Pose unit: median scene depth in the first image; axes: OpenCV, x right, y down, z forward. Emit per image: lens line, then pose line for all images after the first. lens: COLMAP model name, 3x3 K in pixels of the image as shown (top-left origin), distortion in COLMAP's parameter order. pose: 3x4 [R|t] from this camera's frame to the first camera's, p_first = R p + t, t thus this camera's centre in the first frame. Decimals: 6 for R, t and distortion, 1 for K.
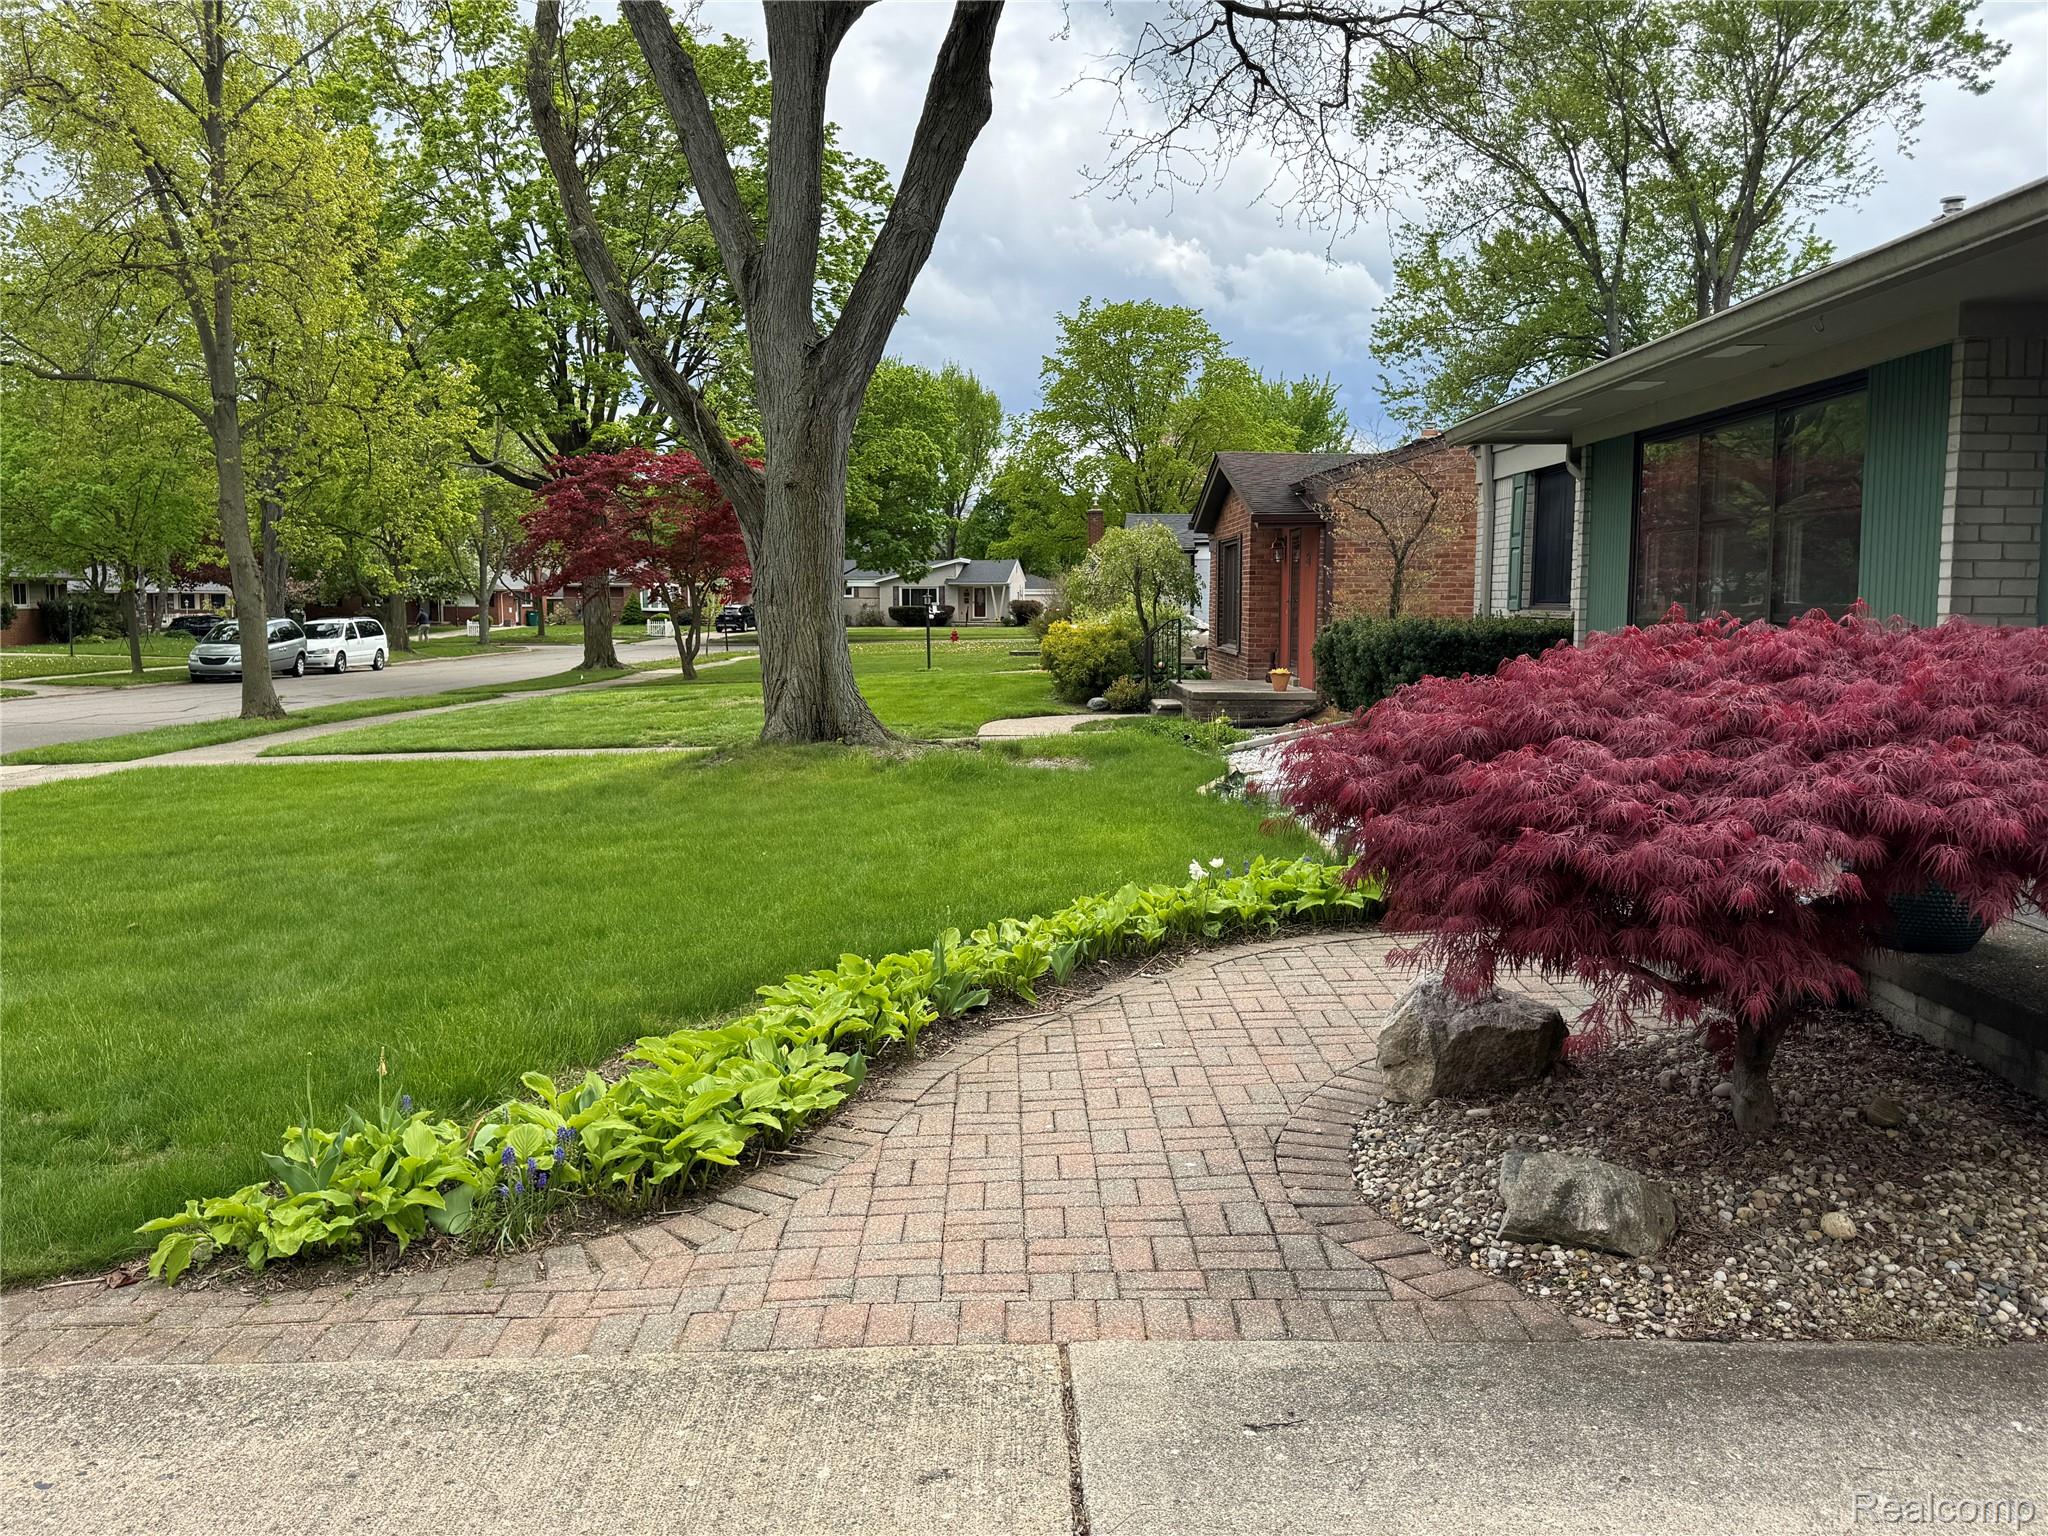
lens RADIAL K [[1672.1, 0, 1024.0], [0, 1672.1, 768.0], [0, 0, 1]] dist [0.171859, -0.327360]
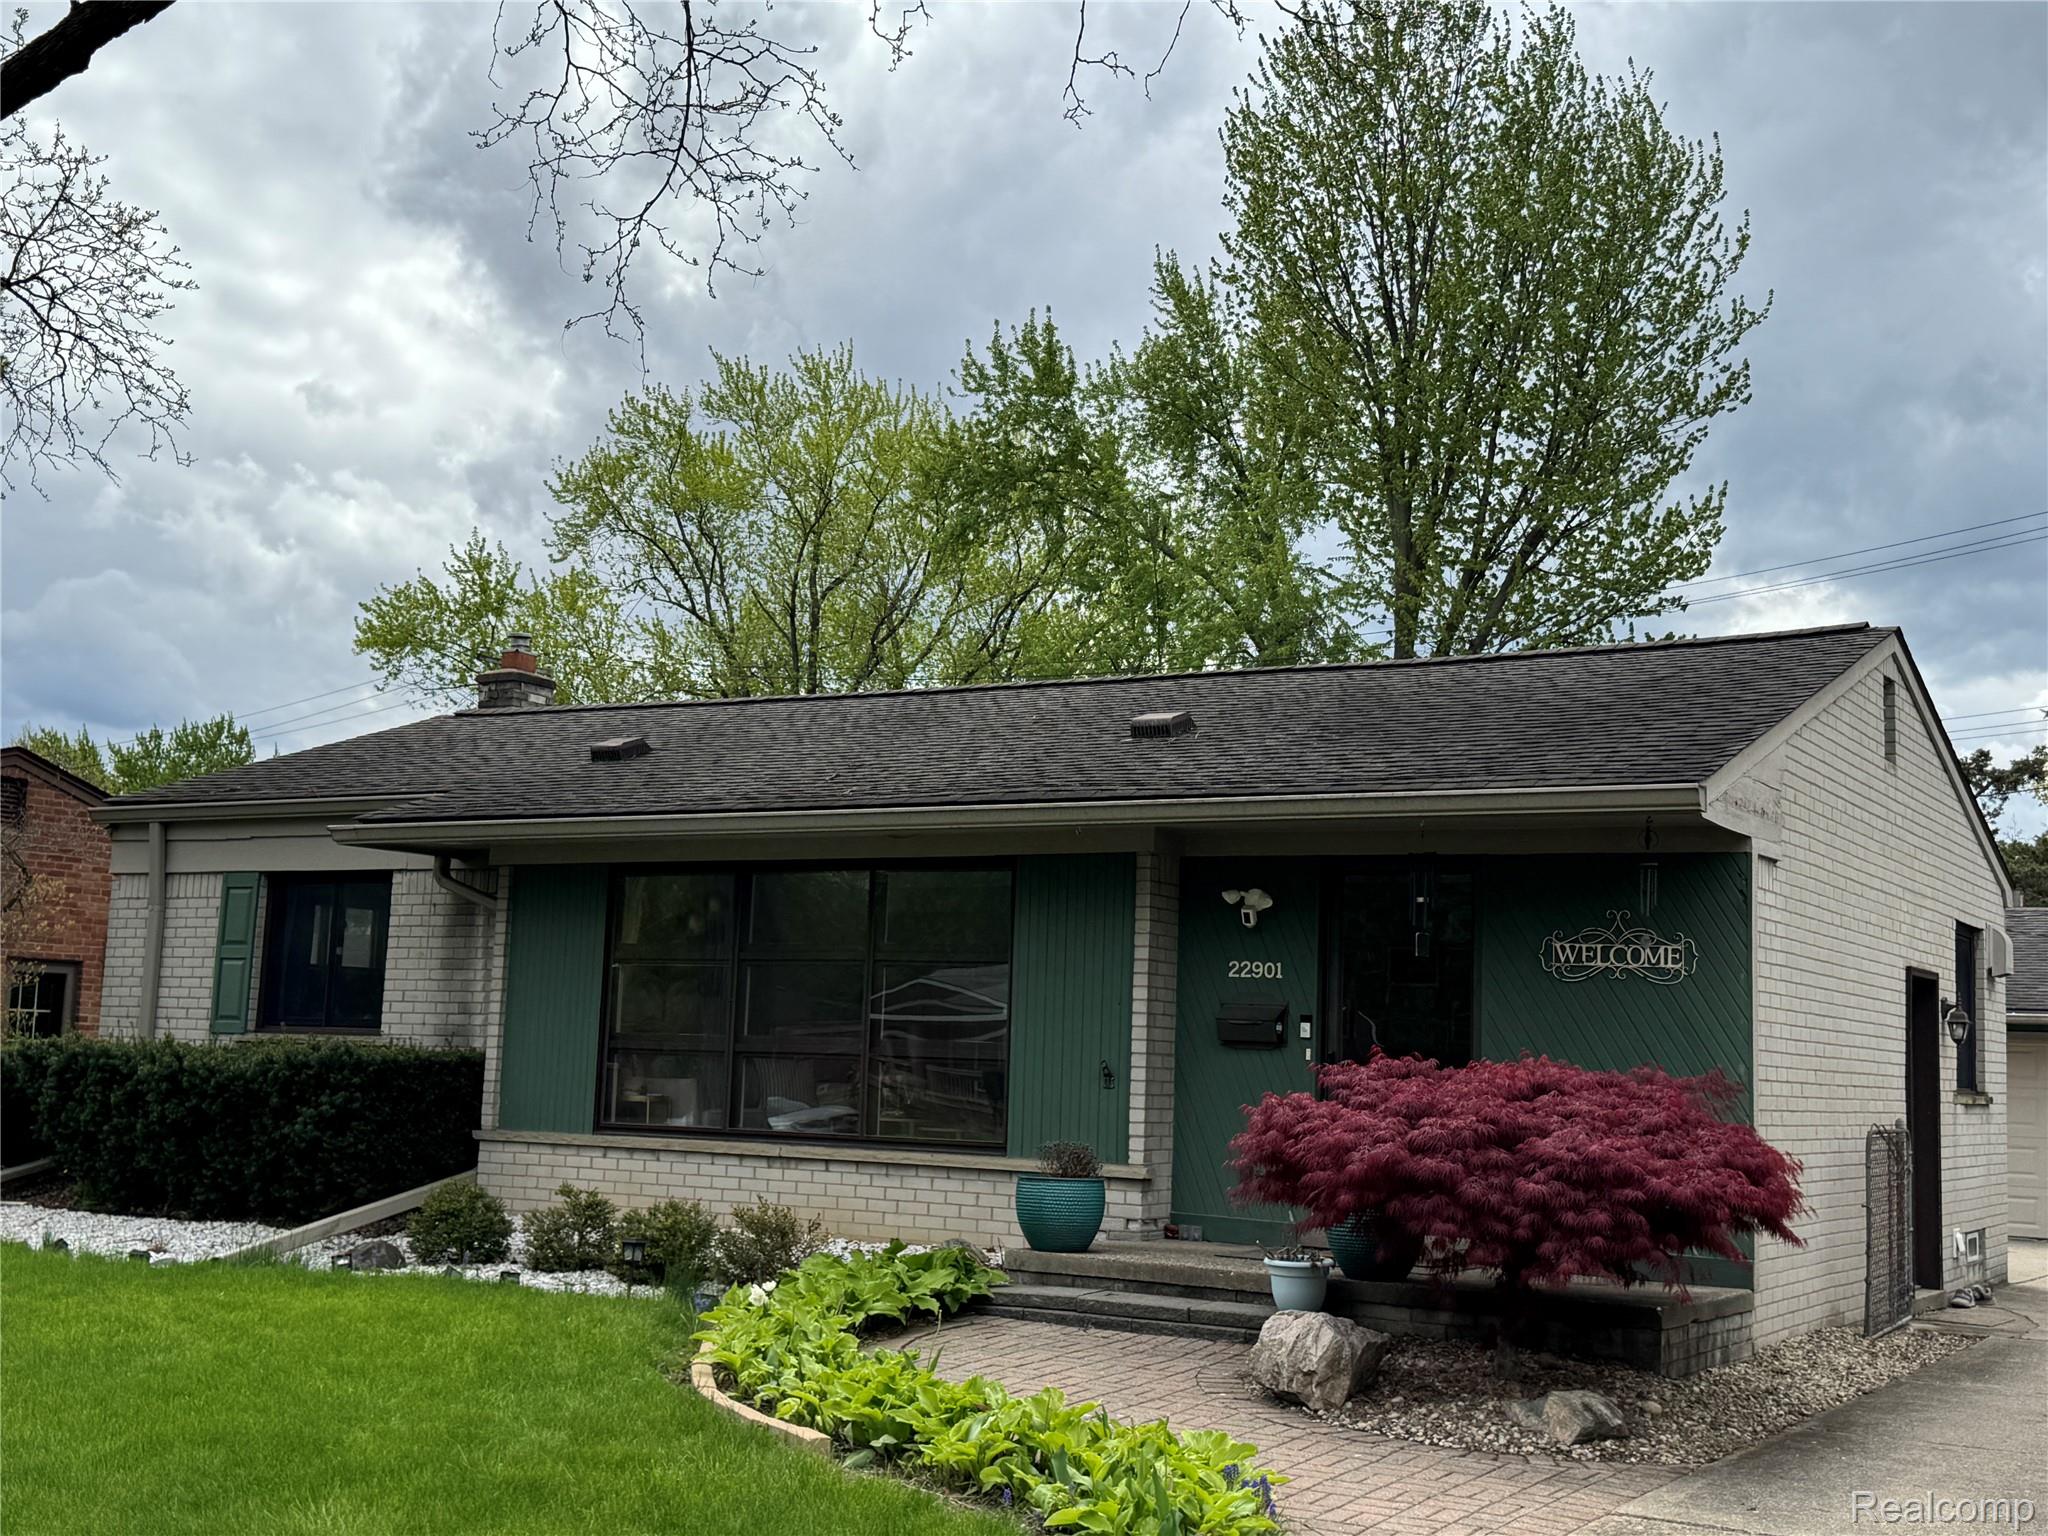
lens RADIAL K [[2374.5, 0, 1024.0], [0, 2374.5, 768.0], [0, 0, 1]] dist [0.135533, -0.022082]
pose [[0.499174, 0.123462, 0.857661, -0.146610], [0.051380, 0.983838, -0.171530, 0.000642], [-0.864977, 0.129690, 0.484763, 0.018399]]
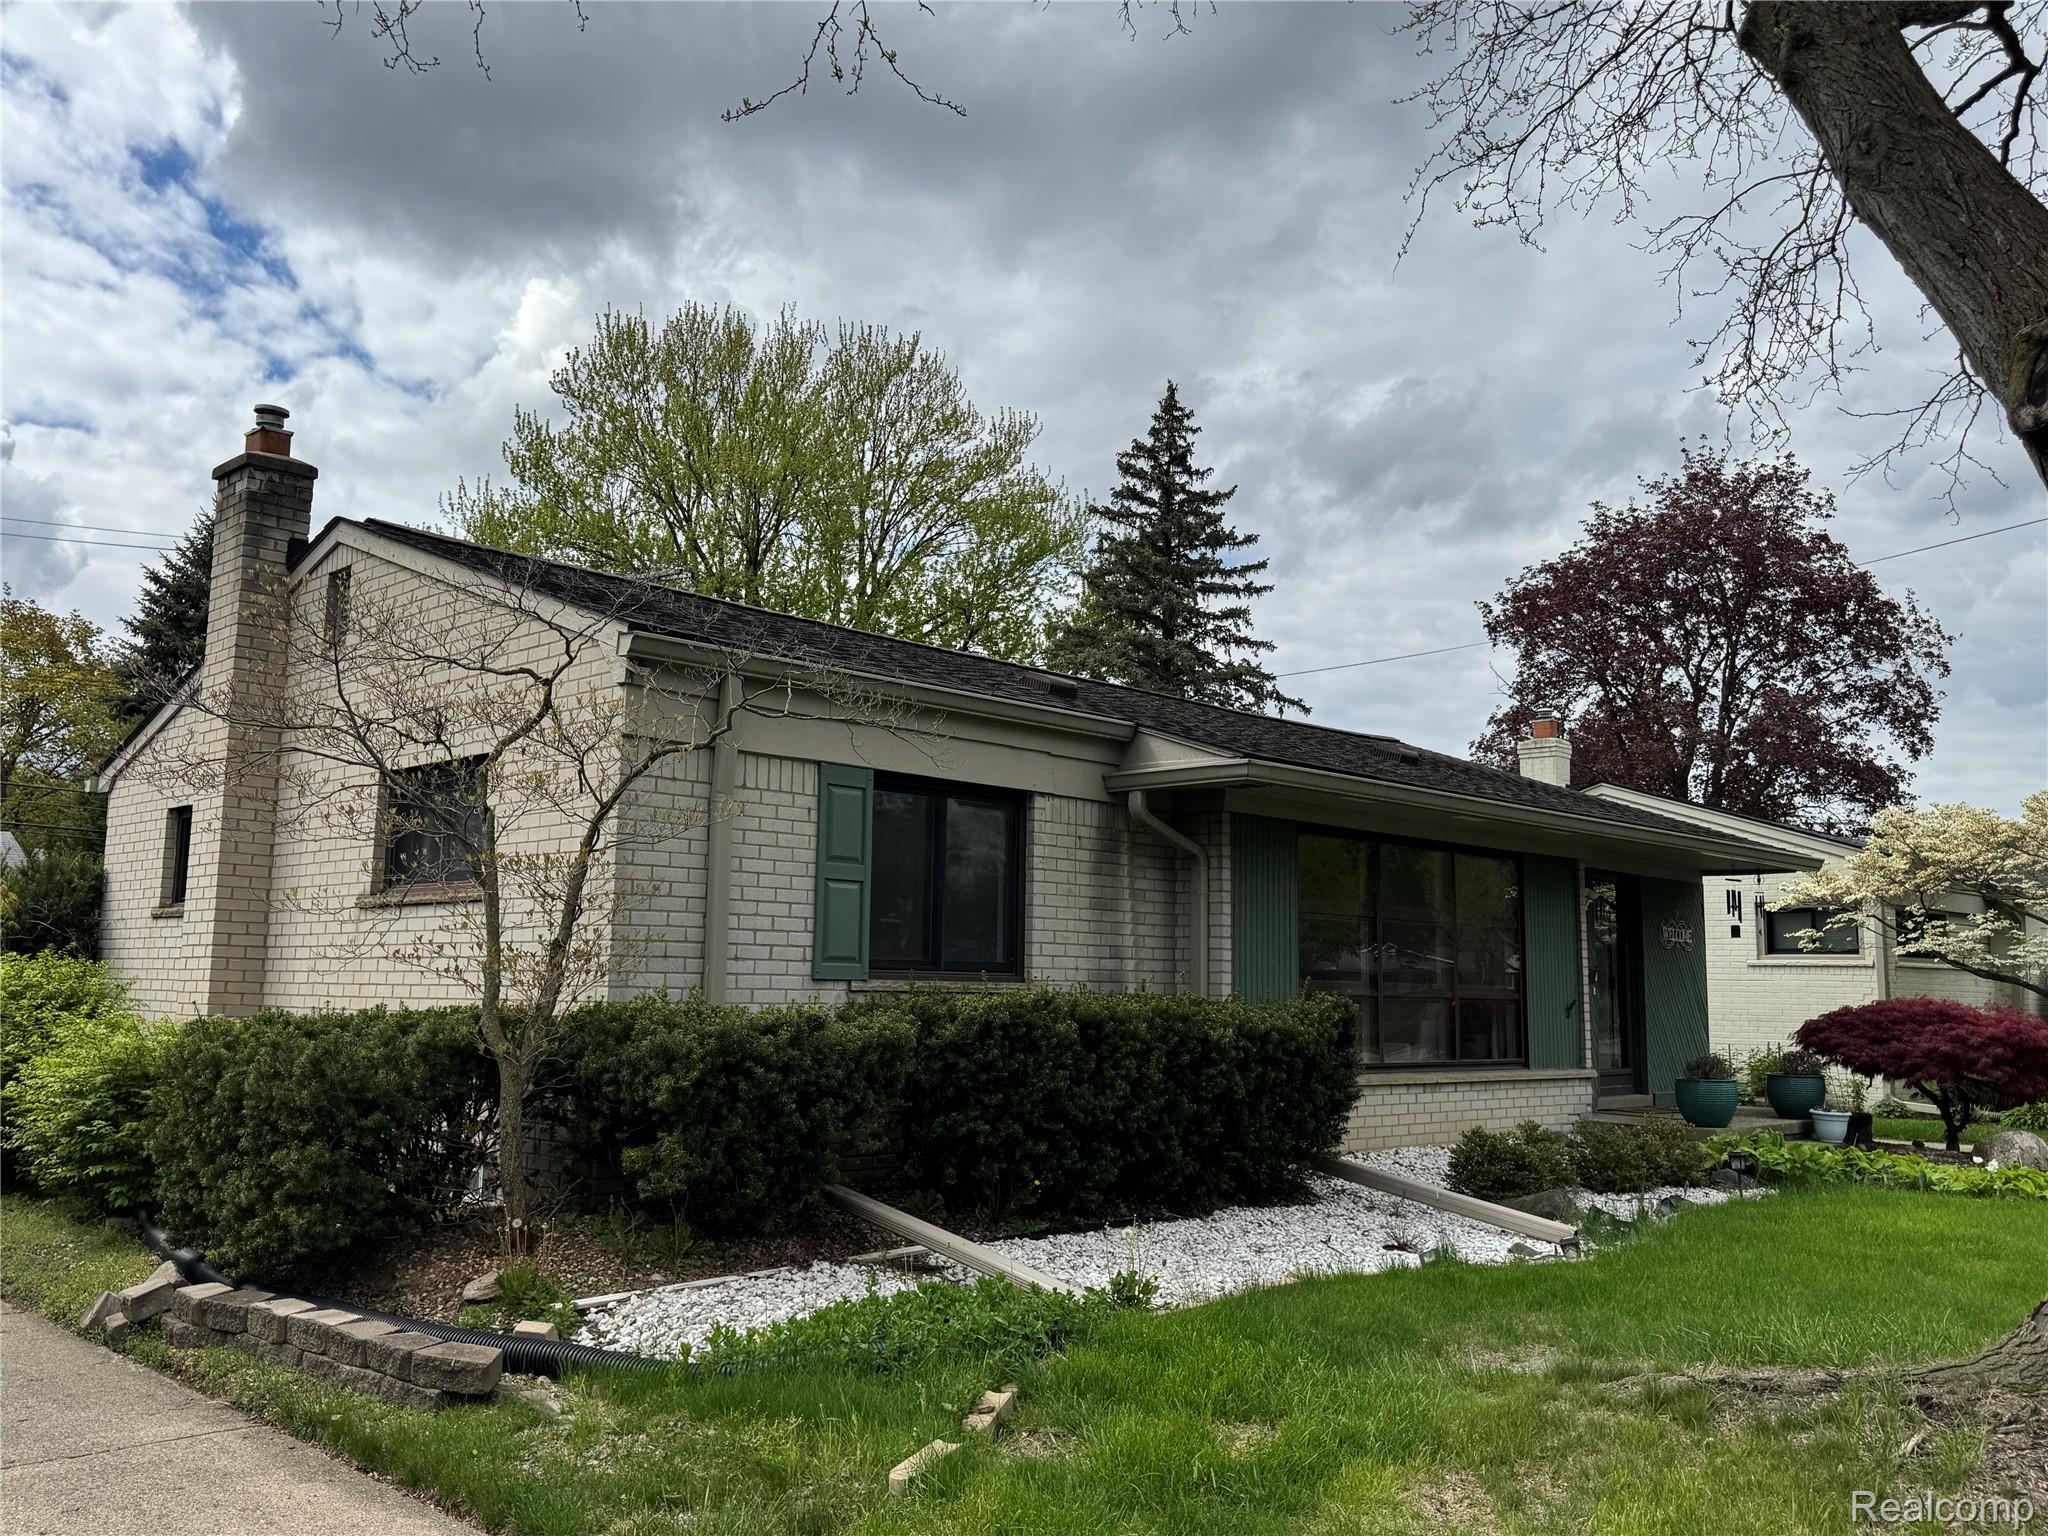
lens RADIAL K [[1672.1, 0, 1024.0], [0, 1672.1, 768.0], [0, 0, 1]] dist [0.171859, -0.327360]
pose [[-0.711682, 0.077175, 0.698250, -0.052463], [0.050718, 0.996998, -0.058501, -0.035033], [-0.700669, -0.006220, -0.713460, 0.372384]]
